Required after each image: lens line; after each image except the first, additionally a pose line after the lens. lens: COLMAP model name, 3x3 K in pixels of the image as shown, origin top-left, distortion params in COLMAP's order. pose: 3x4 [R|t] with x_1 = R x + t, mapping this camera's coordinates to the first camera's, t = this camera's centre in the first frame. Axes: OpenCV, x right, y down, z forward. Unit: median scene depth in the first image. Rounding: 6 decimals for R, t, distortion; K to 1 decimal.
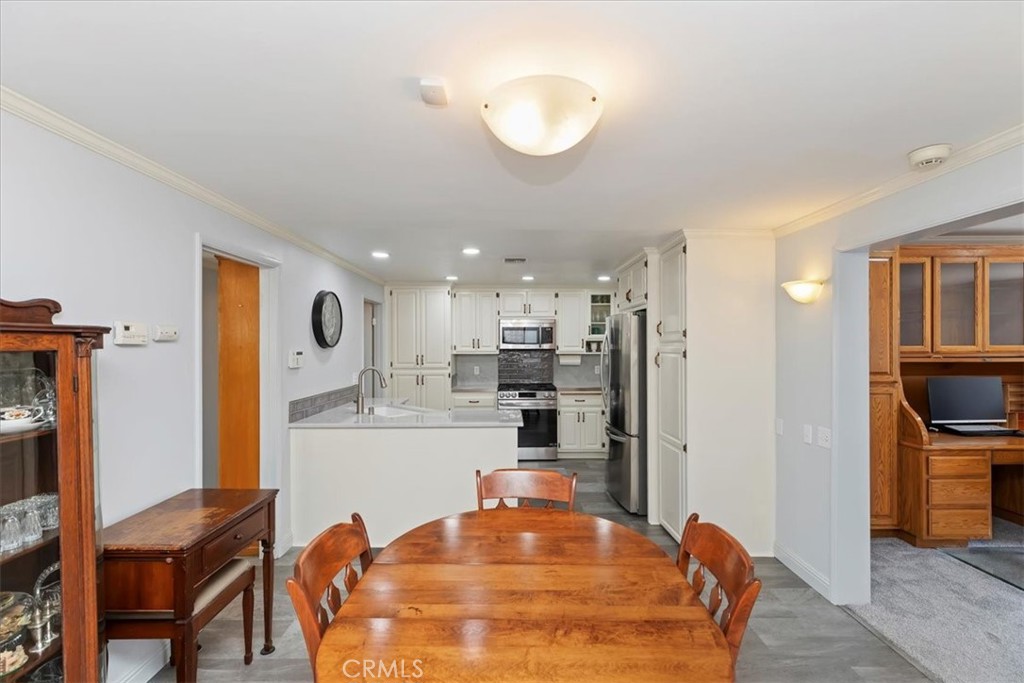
lens RADIAL K [[457.8, 0, 512.5], [0, 457.8, 335.8], [0, 0, 1]] dist [0.001998, 0.000652]
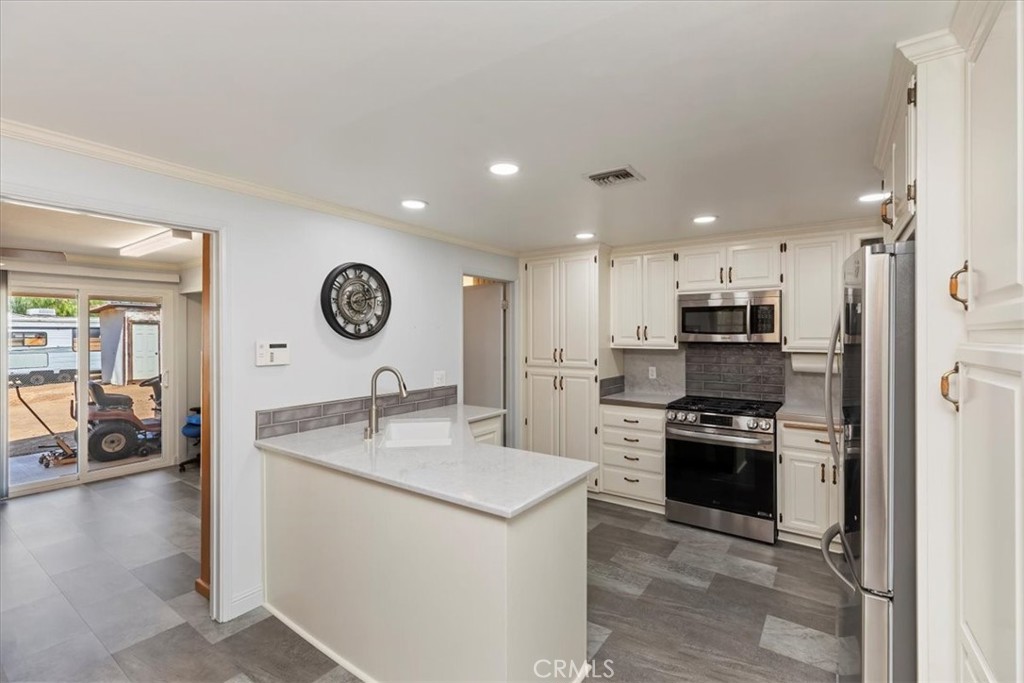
lens RADIAL K [[457.8, 0, 512.5], [0, 457.8, 335.8], [0, 0, 1]] dist [0.001998, 0.000652]
pose [[0.803673, 0.005843, -0.595043, 0.170211], [0.008803, 0.999726, 0.021706, 0.004901], [0.595006, -0.022683, 0.803401, 0.366903]]
